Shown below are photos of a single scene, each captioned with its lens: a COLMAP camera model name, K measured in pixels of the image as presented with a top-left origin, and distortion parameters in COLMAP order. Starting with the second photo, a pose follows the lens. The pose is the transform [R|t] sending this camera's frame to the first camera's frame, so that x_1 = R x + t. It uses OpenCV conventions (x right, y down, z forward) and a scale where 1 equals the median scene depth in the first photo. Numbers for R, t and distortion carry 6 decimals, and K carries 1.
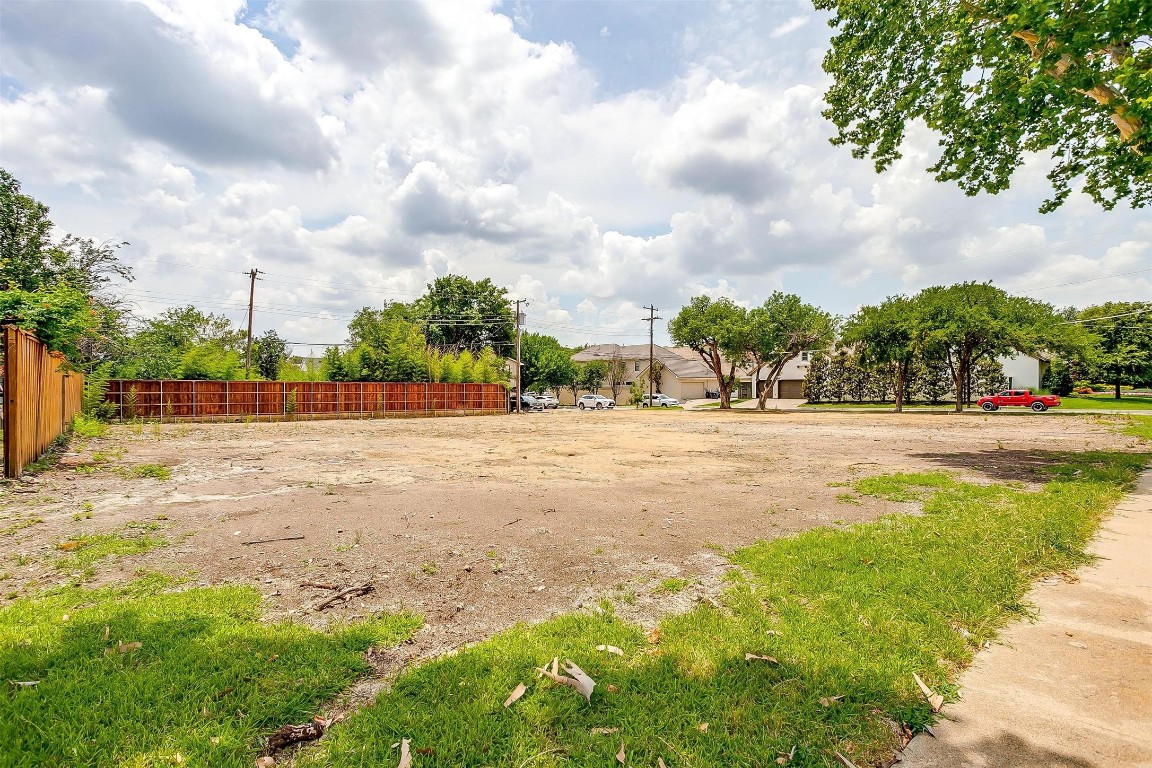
lens RADIAL K [[578.8, 0, 588.0], [0, 578.8, 391.4], [0, 0, 1]] dist [-0.013561, 0.004571]
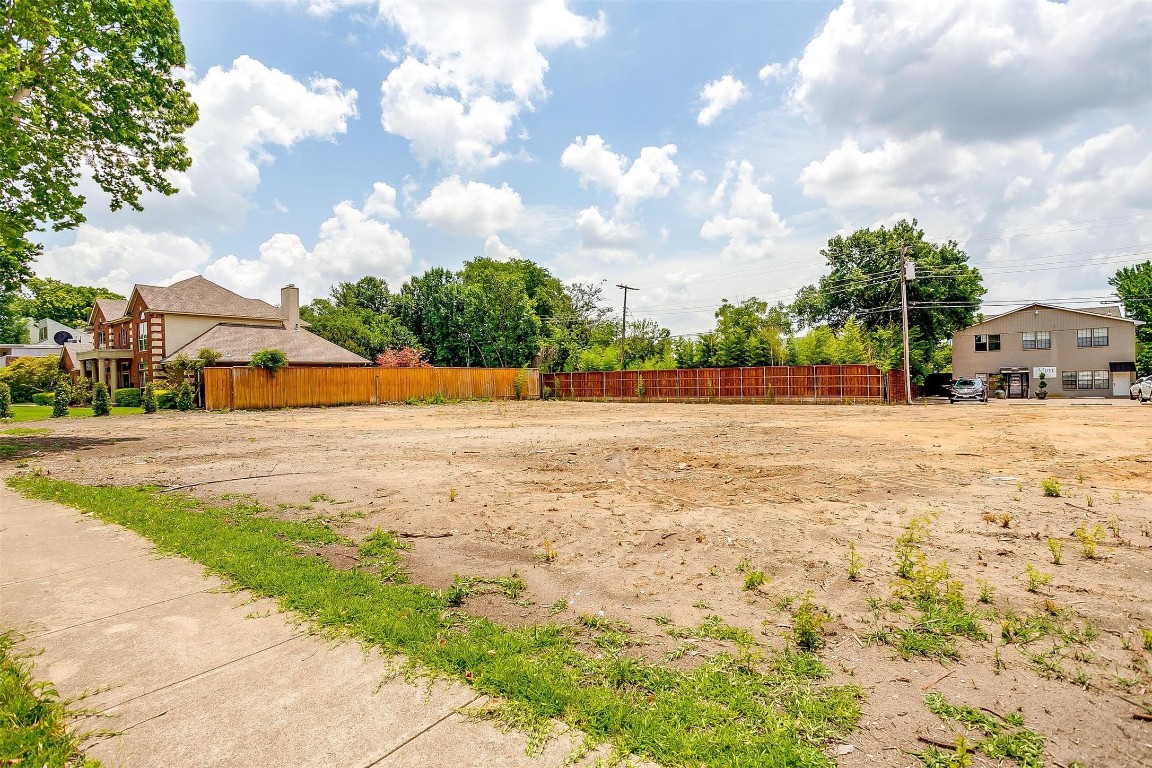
lens RADIAL K [[578.8, 0, 571.8], [0, 578.8, 384.9], [0, 0, 1]] dist [-0.013561, 0.004571]
pose [[0.222049, -0.005481, -0.975020, 0.526762], [0.013602, 0.999904, -0.002523, 0.012040], [0.974941, -0.012702, 0.222102, 0.492868]]
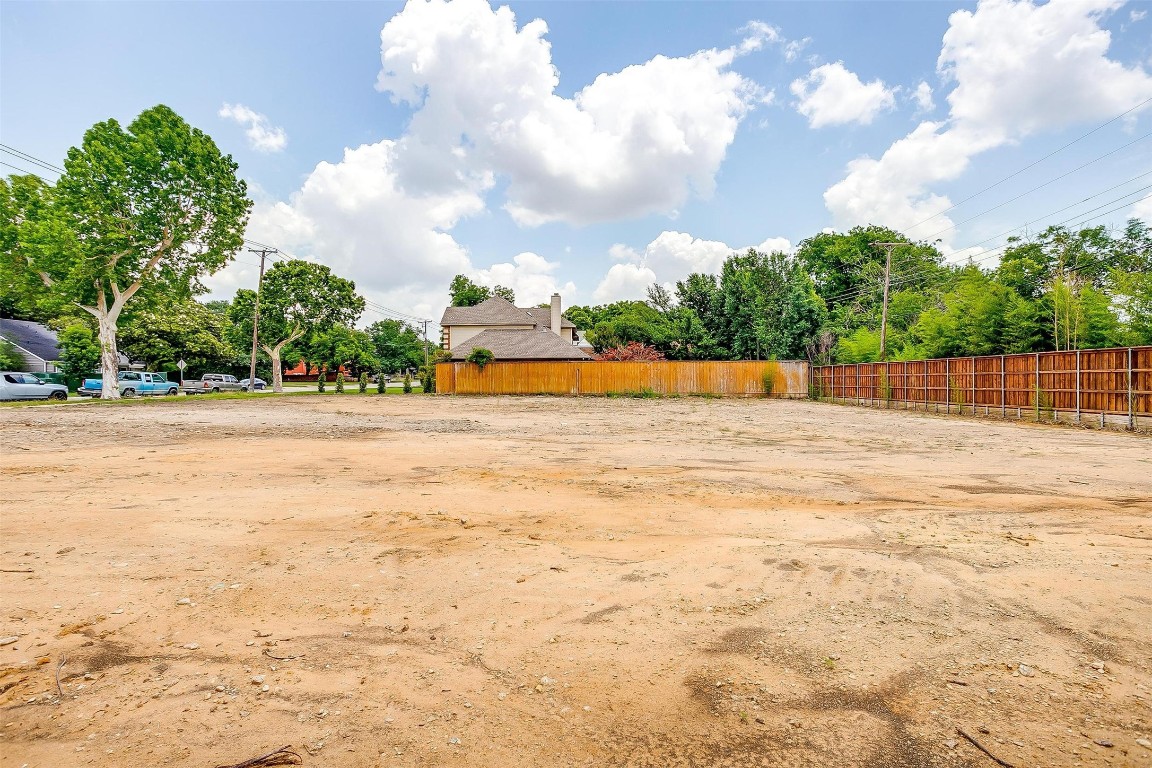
lens RADIAL K [[578.8, 0, 574.2], [0, 578.8, 384.4], [0, 0, 1]] dist [-0.013561, 0.004571]
pose [[-0.657049, -0.001309, -0.753846, 0.332597], [-0.006797, 0.999968, 0.004188, 0.013035], [0.753817, 0.007875, -0.657037, 1.005924]]
